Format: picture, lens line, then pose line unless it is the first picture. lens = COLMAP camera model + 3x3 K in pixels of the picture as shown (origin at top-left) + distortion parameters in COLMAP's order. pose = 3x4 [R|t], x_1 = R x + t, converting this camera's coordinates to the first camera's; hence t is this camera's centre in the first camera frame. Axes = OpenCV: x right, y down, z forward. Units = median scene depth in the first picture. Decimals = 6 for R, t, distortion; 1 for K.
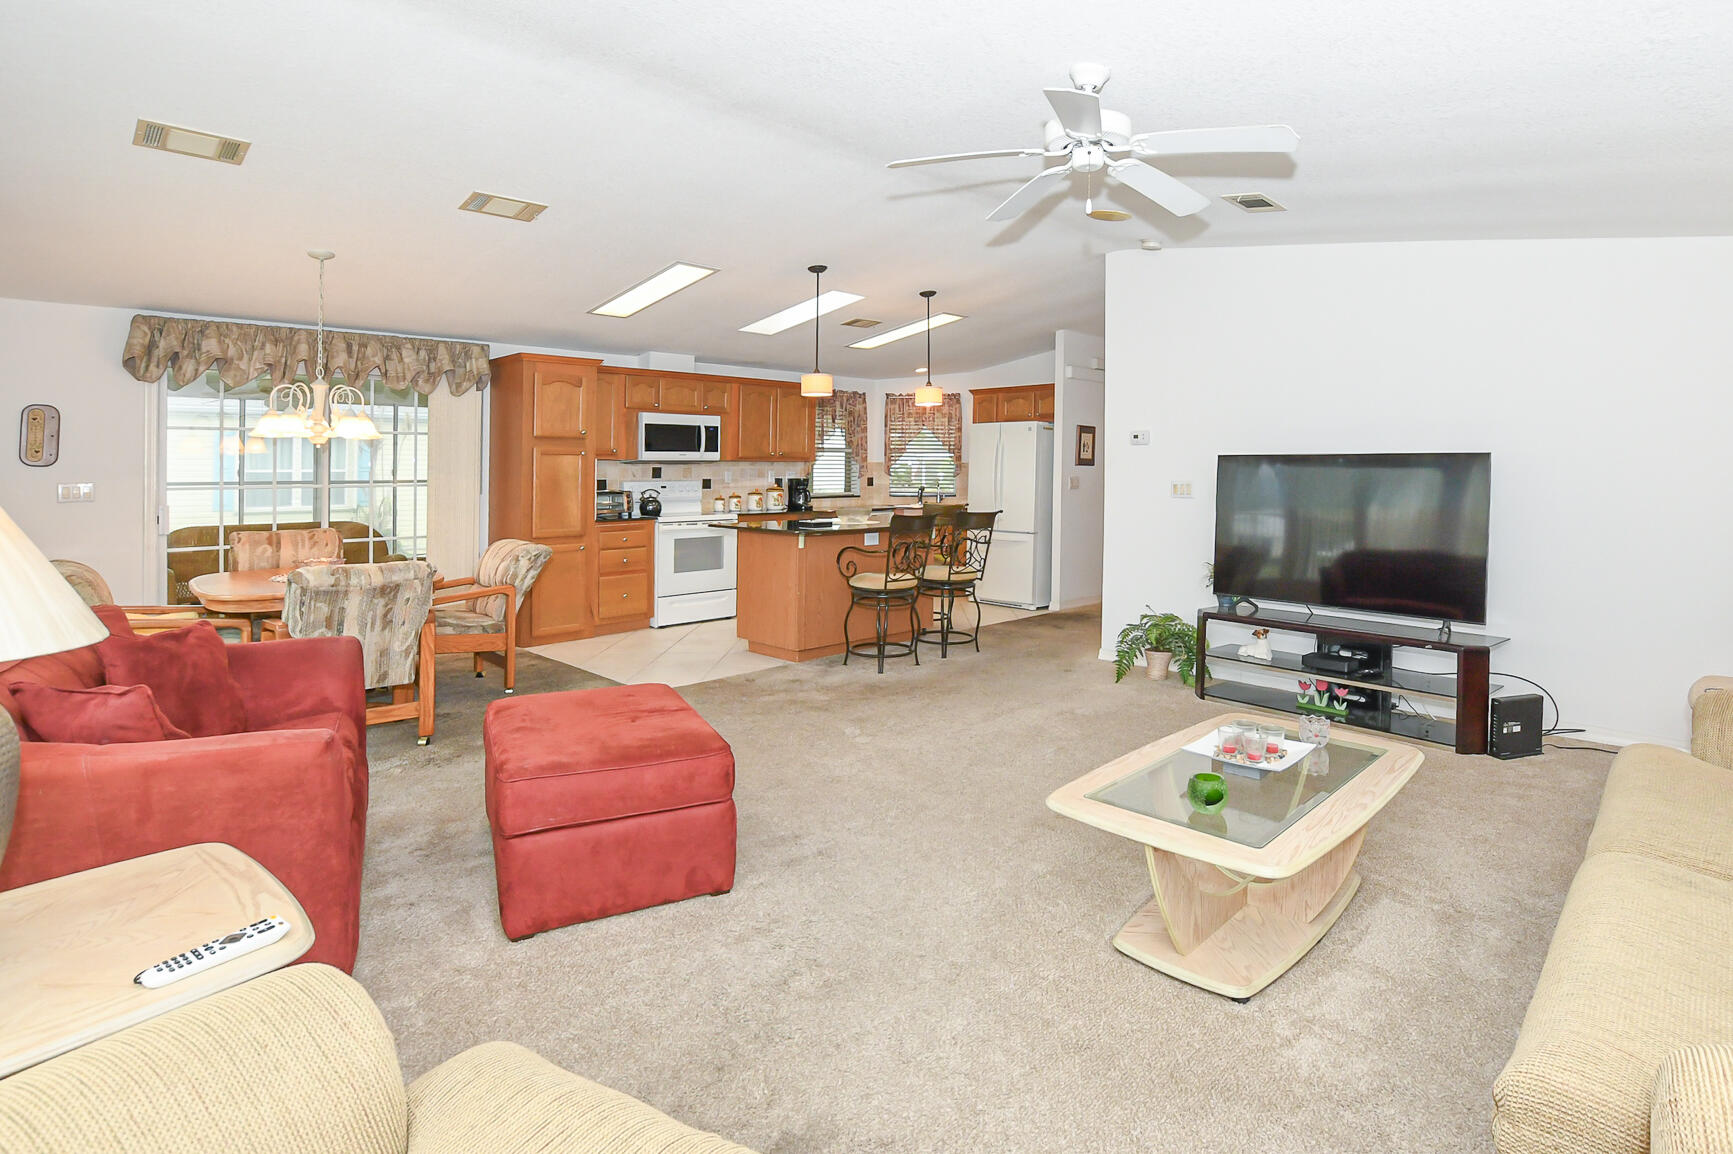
lens RADIAL K [[864.1, 0, 959.2], [0, 864.1, 443.8], [0, 0, 1]] dist [-0.004362, 0.000101]
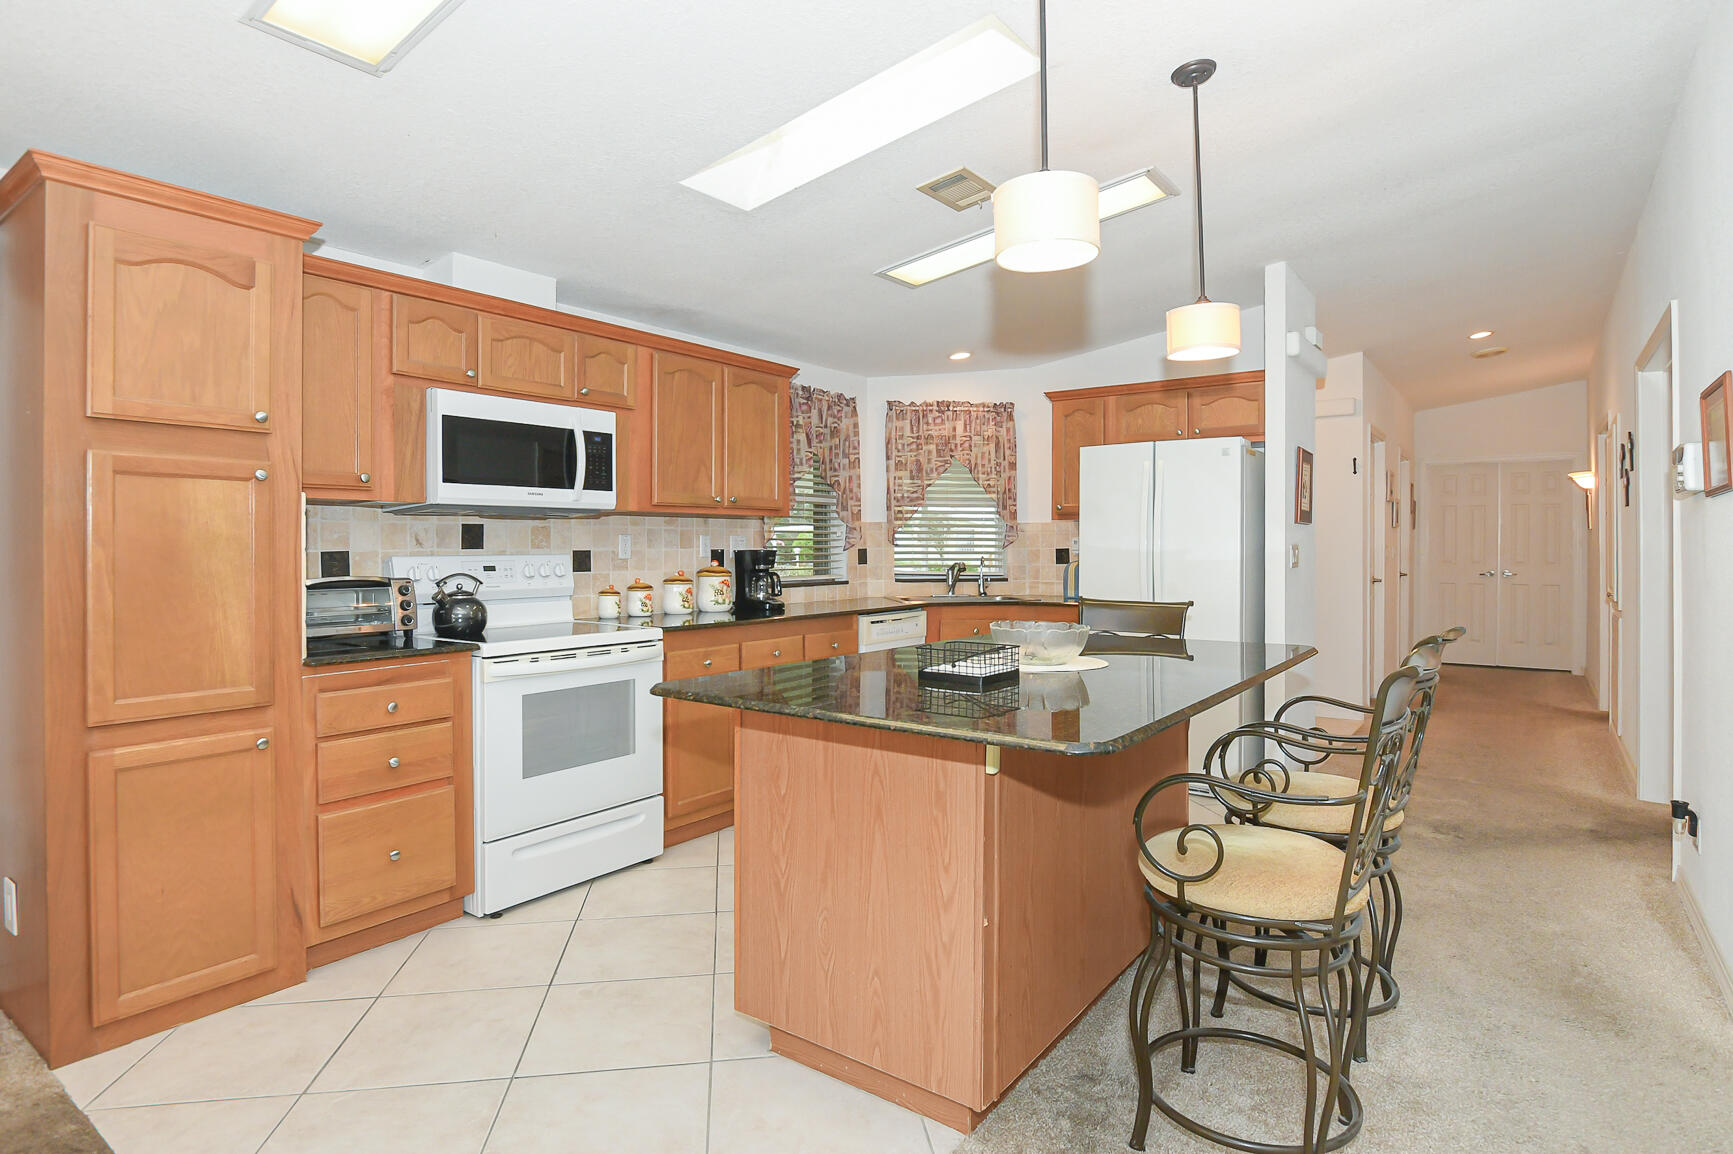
lens RADIAL K [[906.9, 0, 910.3], [0, 906.9, 547.0], [0, 0, 1]] dist [-0.023100, 0.002945]
pose [[0.992129, -0.003631, 0.125164, -0.183978], [-0.000165, 0.999541, 0.030301, 0.024825], [-0.125217, -0.030083, 0.991673, 0.508916]]
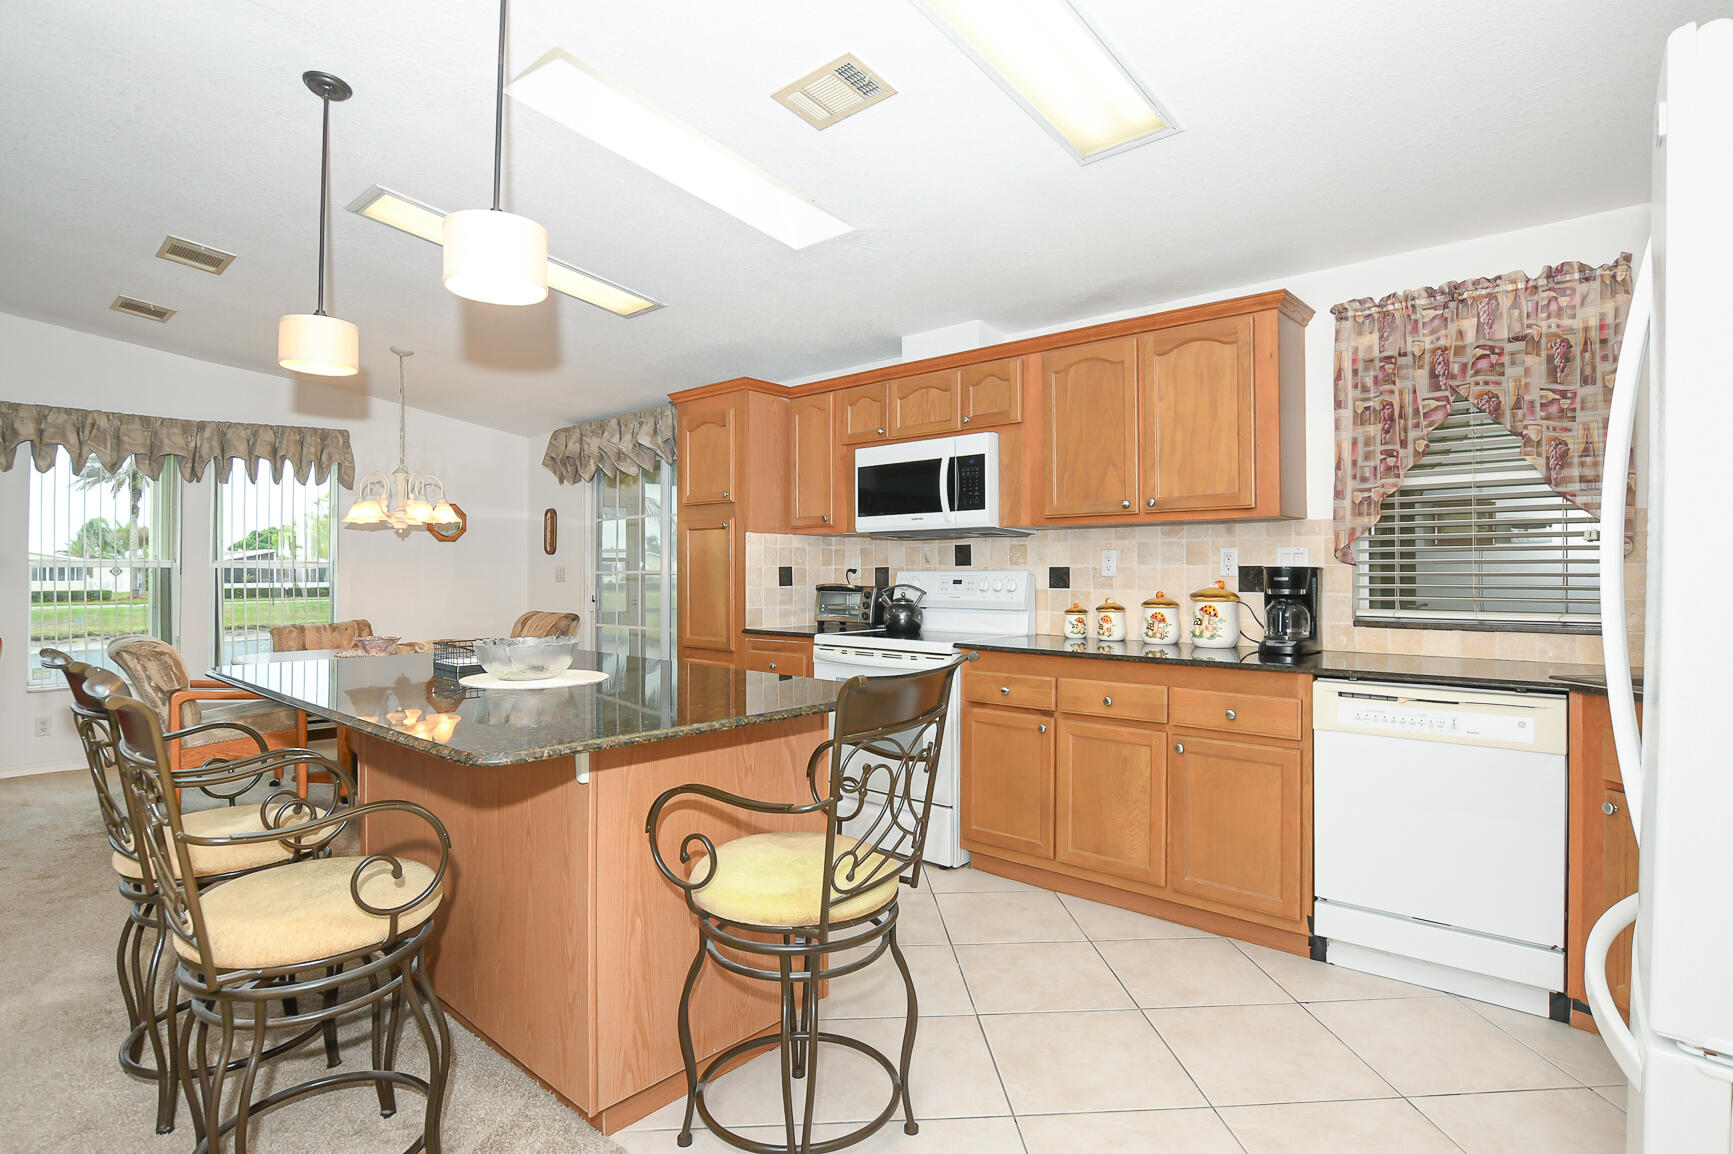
lens RADIAL K [[906.9, 0, 871.7], [0, 906.9, 558.6], [0, 0, 1]] dist [-0.023100, 0.002945]
pose [[-0.011387, -0.015078, -0.999821, 0.216773], [0.029430, 0.999448, -0.015407, 0.042716], [0.999502, -0.029600, -0.010937, 0.949053]]
